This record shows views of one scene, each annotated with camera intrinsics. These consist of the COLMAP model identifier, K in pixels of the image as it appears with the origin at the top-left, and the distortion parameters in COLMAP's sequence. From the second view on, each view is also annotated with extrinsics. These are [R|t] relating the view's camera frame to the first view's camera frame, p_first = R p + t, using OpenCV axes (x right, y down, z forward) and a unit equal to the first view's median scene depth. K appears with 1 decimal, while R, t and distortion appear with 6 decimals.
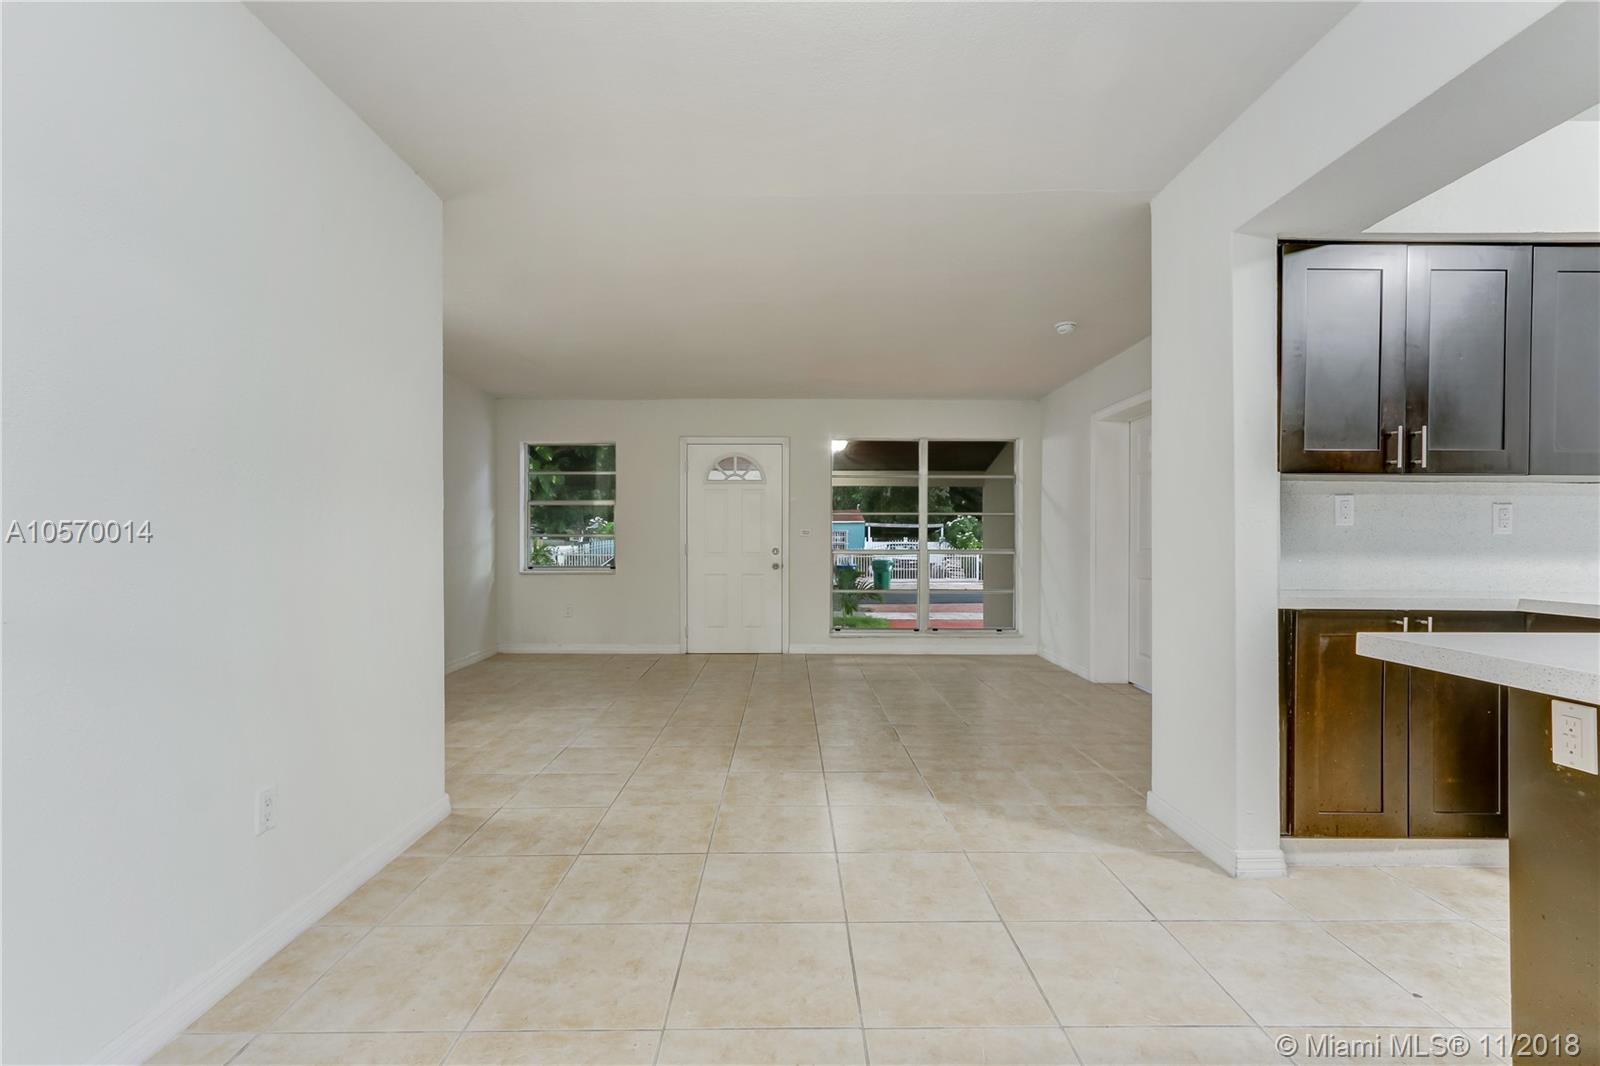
lens RADIAL K [[729.0, 0, 799.1], [0, 729.0, 536.6], [0, 0, 1]] dist [-0.003579, -0.000234]
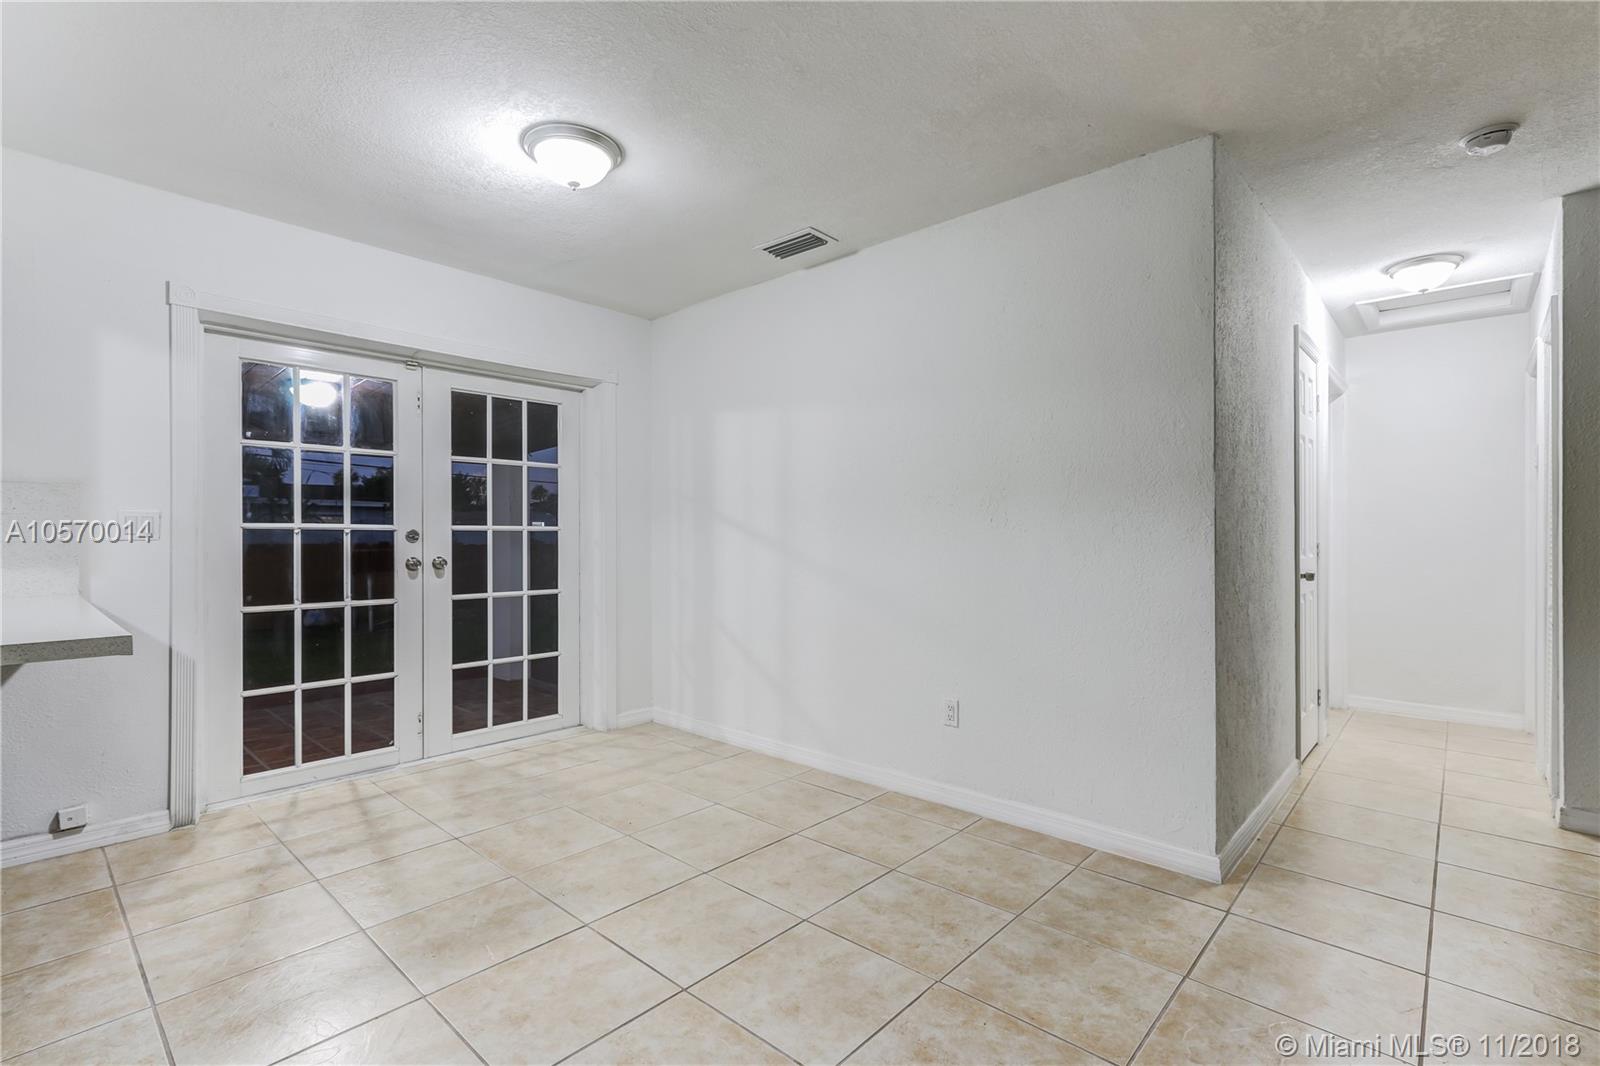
lens RADIAL K [[729.0, 0, 801.0], [0, 729.0, 535.9], [0, 0, 1]] dist [-0.003579, -0.000234]
pose [[-0.683682, -0.001764, -0.729778, 0.540173], [0.000138, 0.999997, -0.002547, -0.008272], [0.729780, -0.001842, -0.683680, 1.514738]]
